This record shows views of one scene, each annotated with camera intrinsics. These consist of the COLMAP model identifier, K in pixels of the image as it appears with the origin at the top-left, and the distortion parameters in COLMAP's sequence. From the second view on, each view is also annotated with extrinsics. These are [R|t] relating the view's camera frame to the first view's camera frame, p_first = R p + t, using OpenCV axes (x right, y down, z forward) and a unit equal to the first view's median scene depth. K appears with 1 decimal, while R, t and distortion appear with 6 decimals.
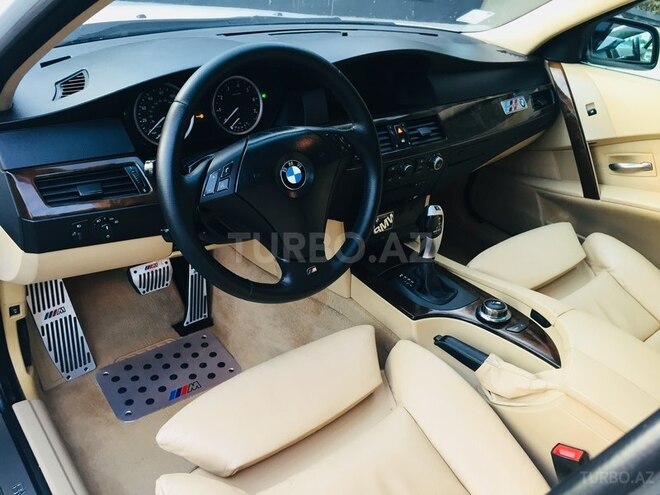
lens RADIAL K [[564.5, 0, 331.0], [0, 564.5, 249.1], [0, 0, 1]] dist [0.081523, -0.100191]
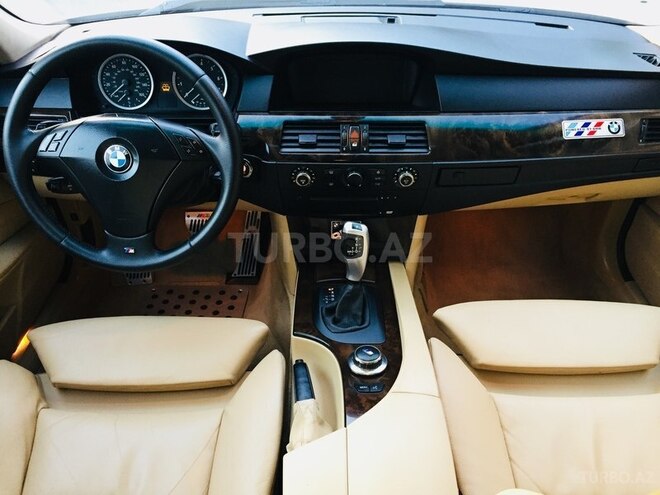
lens RADIAL K [[564.5, 0, 329.9], [0, 564.5, 246.0], [0, 0, 1]] dist [0.081523, -0.100191]
pose [[0.769981, 0.280695, -0.573010, 0.586955], [-0.257791, 0.958334, 0.123043, -0.124132], [0.583673, 0.052976, 0.810259, 0.237696]]
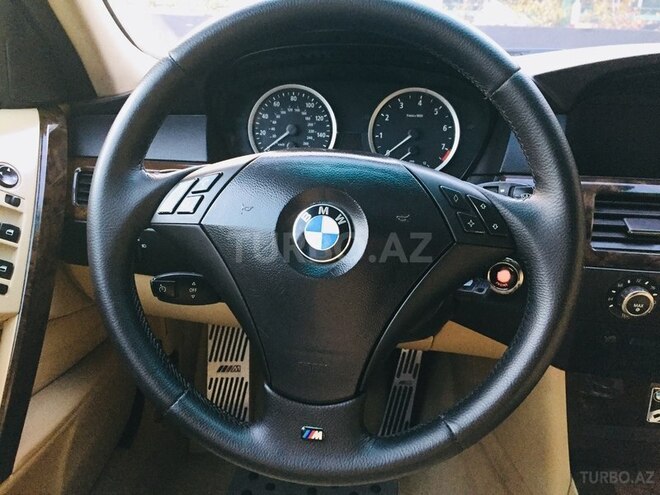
lens RADIAL K [[564.5, 0, 331.2], [0, 564.5, 248.7], [0, 0, 1]] dist [0.081523, -0.100191]
pose [[0.715690, 0.178778, -0.675149, 0.181177], [-0.312917, 0.946309, -0.081127, -0.040364], [0.624397, 0.269327, 0.733206, 0.414769]]
